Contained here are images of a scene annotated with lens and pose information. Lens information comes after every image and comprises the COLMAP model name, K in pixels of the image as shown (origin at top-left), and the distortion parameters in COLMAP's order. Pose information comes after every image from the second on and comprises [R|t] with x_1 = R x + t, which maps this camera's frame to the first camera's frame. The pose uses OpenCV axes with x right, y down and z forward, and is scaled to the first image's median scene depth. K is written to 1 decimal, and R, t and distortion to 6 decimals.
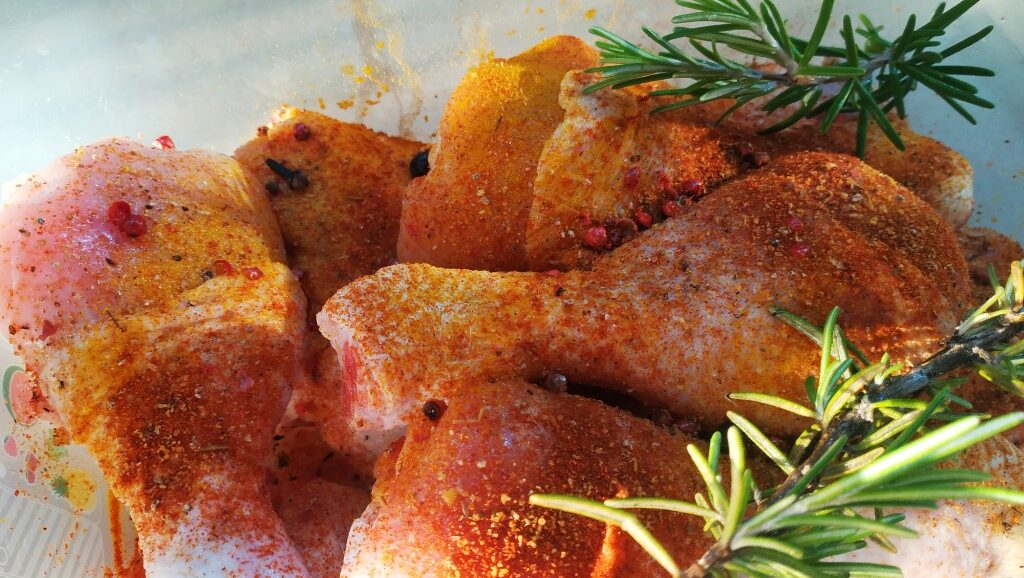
lens RADIAL K [[764.7, 0, 512.0], [0, 764.7, 289.0], [0, 0, 1]] dist [0.081635, -0.242730]
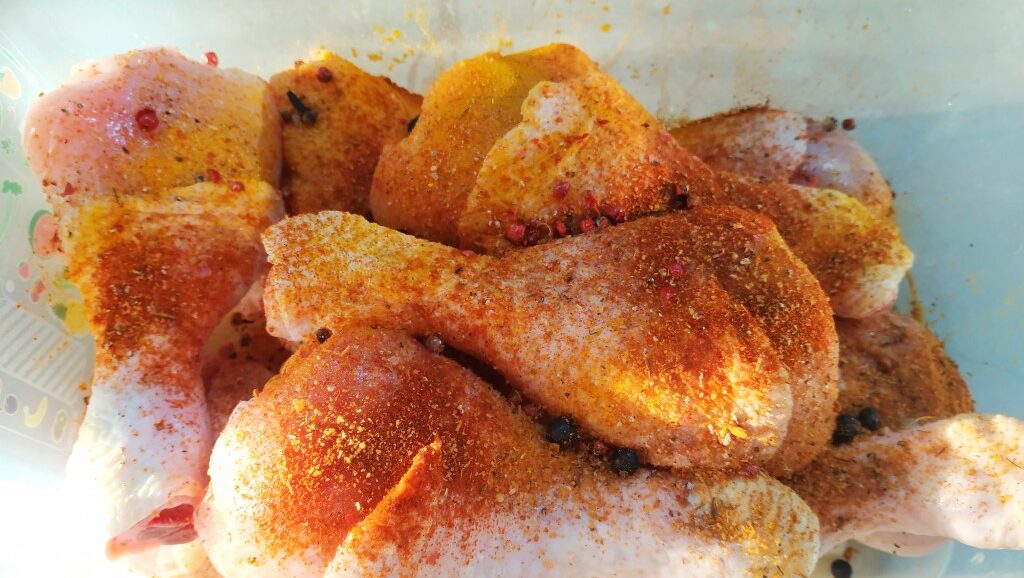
lens RADIAL K [[764.7, 0, 512.0], [0, 764.7, 289.0], [0, 0, 1]] dist [0.081635, -0.242730]
pose [[0.951442, 0.275401, -0.137526, 0.307264], [-0.263257, 0.959511, 0.100174, -0.107662], [0.159545, -0.059105, 0.985420, -0.144097]]
